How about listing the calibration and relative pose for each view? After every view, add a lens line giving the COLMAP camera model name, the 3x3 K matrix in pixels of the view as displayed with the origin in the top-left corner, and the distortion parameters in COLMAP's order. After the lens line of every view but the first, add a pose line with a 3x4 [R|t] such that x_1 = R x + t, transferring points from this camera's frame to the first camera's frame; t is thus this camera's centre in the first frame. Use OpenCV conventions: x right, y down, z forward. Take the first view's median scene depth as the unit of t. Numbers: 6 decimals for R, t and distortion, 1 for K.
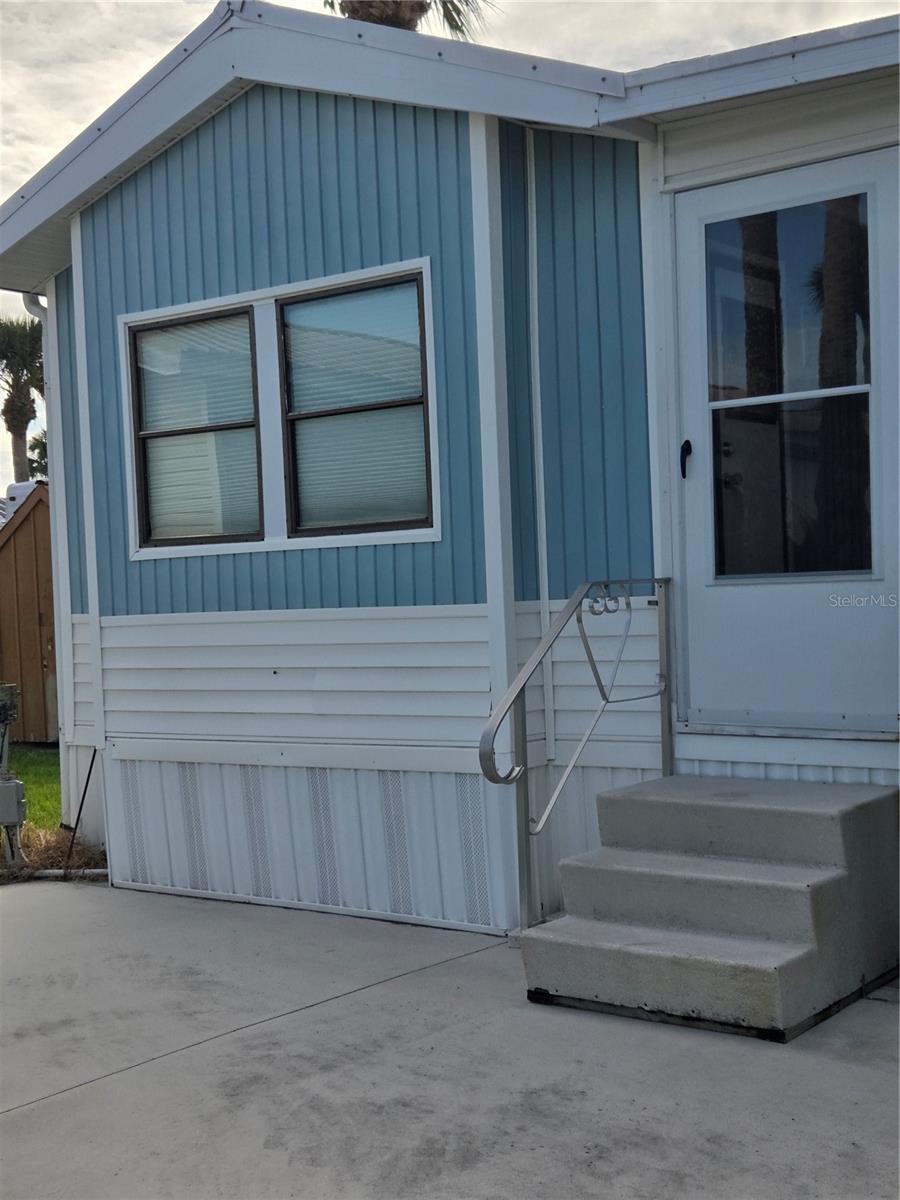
lens RADIAL K [[1619.4, 0, 425.9], [0, 1619.4, 629.4], [0, 0, 1]] dist [0.156661, -0.603126]
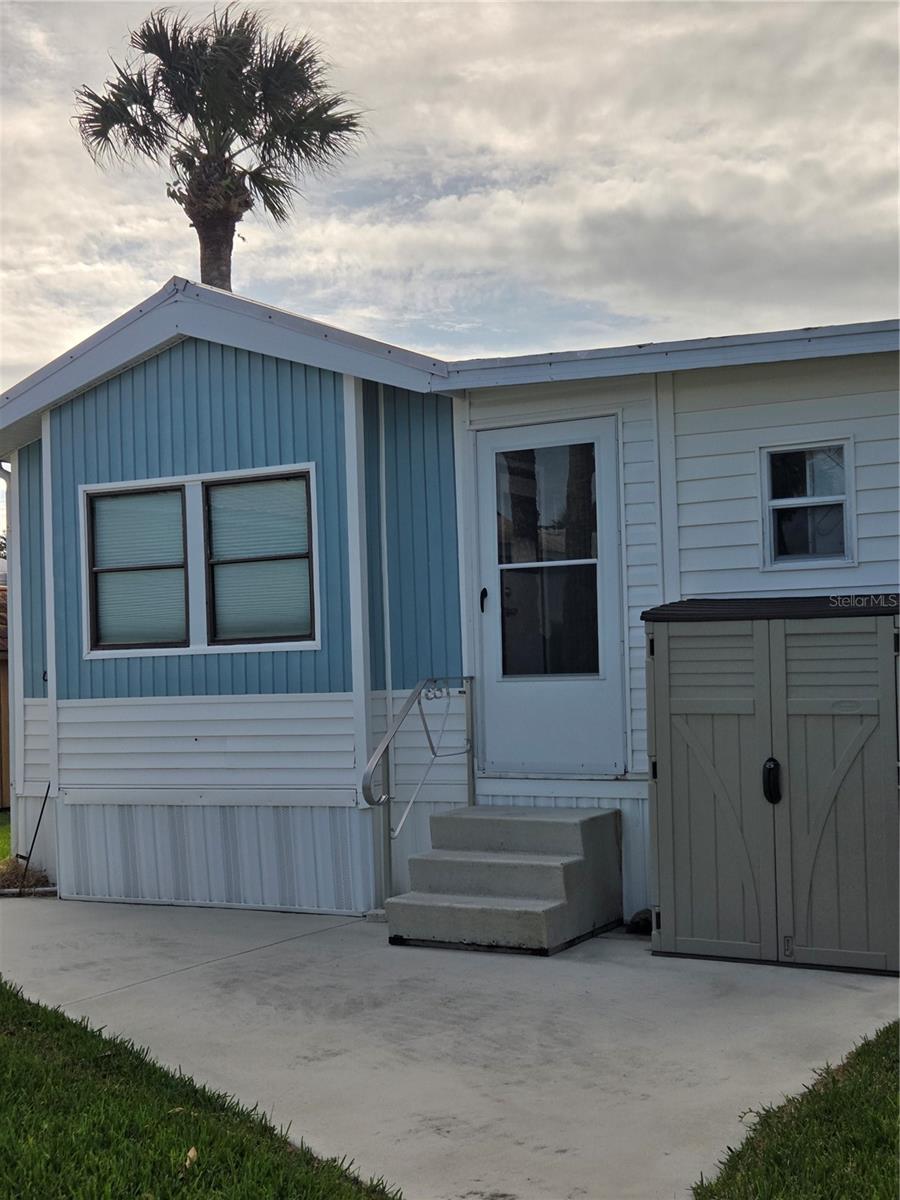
lens RADIAL K [[1635.1, 0, 410.4], [0, 1635.1, 601.3], [0, 0, 1]] dist [0.027371, -0.019464]
pose [[0.989832, 0.013630, 0.141589, -0.123566], [-0.003628, 0.997494, -0.070659, 0.006808], [-0.142197, 0.069427, 0.987401, -0.502608]]
